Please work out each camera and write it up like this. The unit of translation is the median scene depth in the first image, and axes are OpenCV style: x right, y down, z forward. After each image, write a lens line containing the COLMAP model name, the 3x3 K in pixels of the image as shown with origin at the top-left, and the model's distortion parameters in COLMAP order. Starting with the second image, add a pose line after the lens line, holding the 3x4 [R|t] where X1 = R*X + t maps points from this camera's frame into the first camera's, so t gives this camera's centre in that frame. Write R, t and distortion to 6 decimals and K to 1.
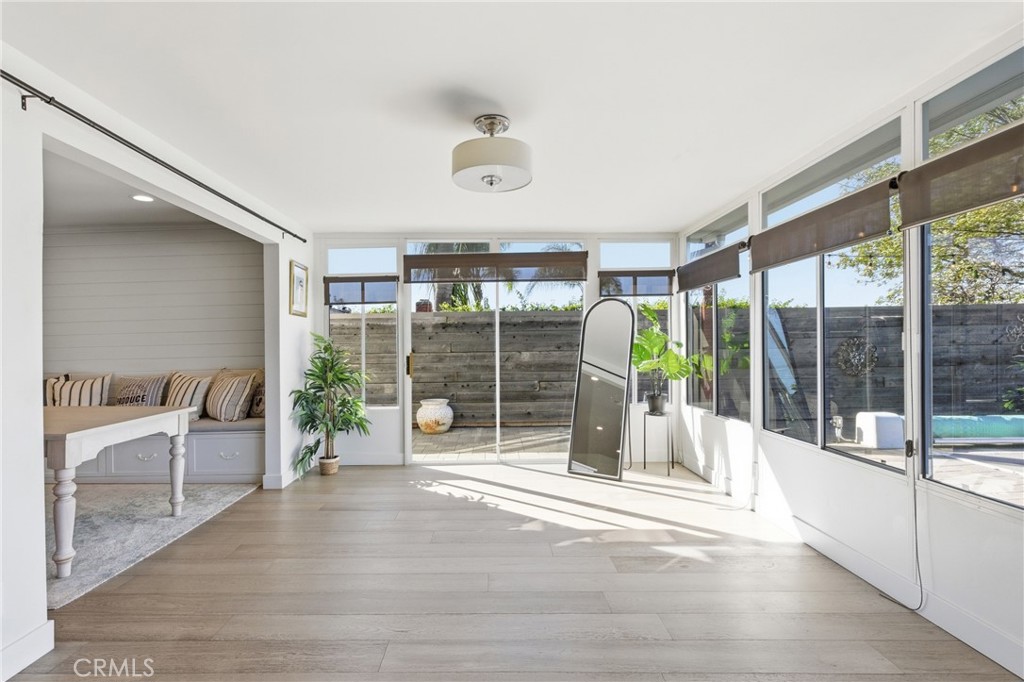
lens RADIAL K [[468.6, 0, 509.2], [0, 468.6, 338.3], [0, 0, 1]] dist [0.000699, 0.000067]
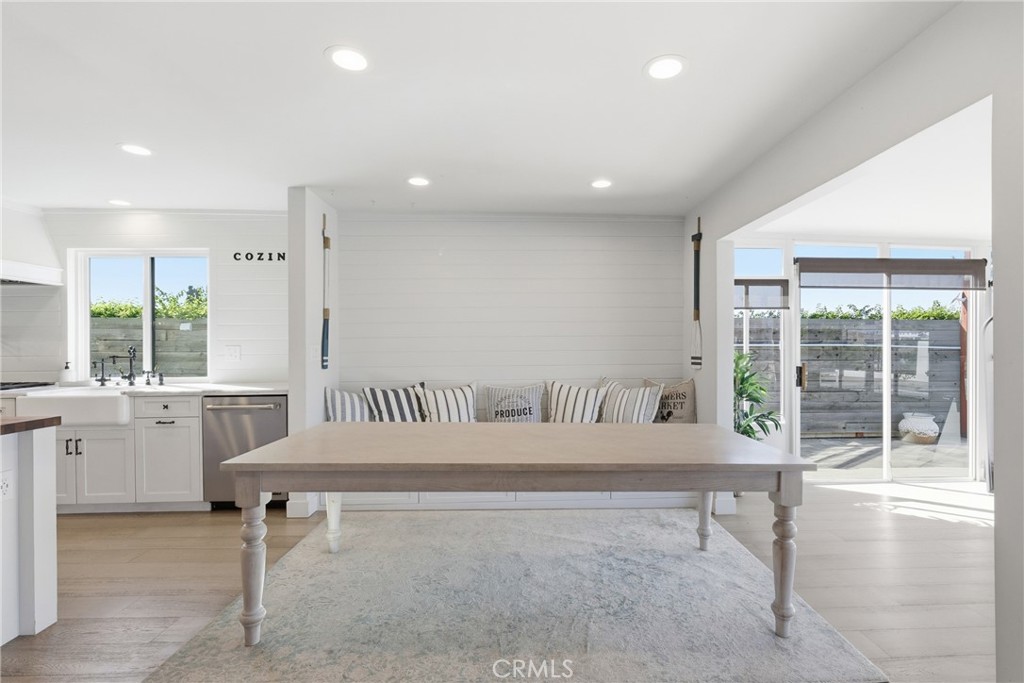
lens RADIAL K [[468.6, 0, 520.4], [0, 468.6, 341.0], [0, 0, 1]] dist [0.000699, 0.000067]
pose [[0.997464, 0.010747, 0.070352, -0.849458], [-0.010148, 0.999909, -0.008861, 0.001673], [-0.070441, 0.008125, 0.997483, 0.116159]]
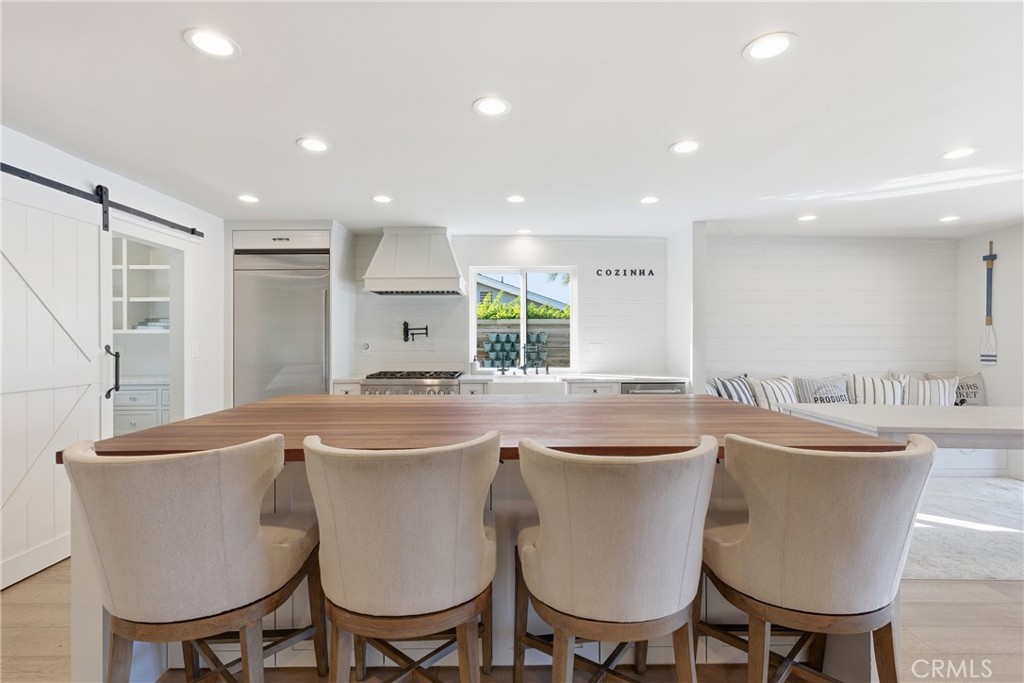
lens RADIAL K [[468.6, 0, 508.0], [0, 468.6, 340.8], [0, 0, 1]] dist [0.000699, 0.000067]
pose [[0.999248, 0.015998, 0.035309, -1.550385], [-0.015793, 0.999857, -0.006079, 0.011060], [-0.035401, 0.005517, 0.999358, -0.057846]]
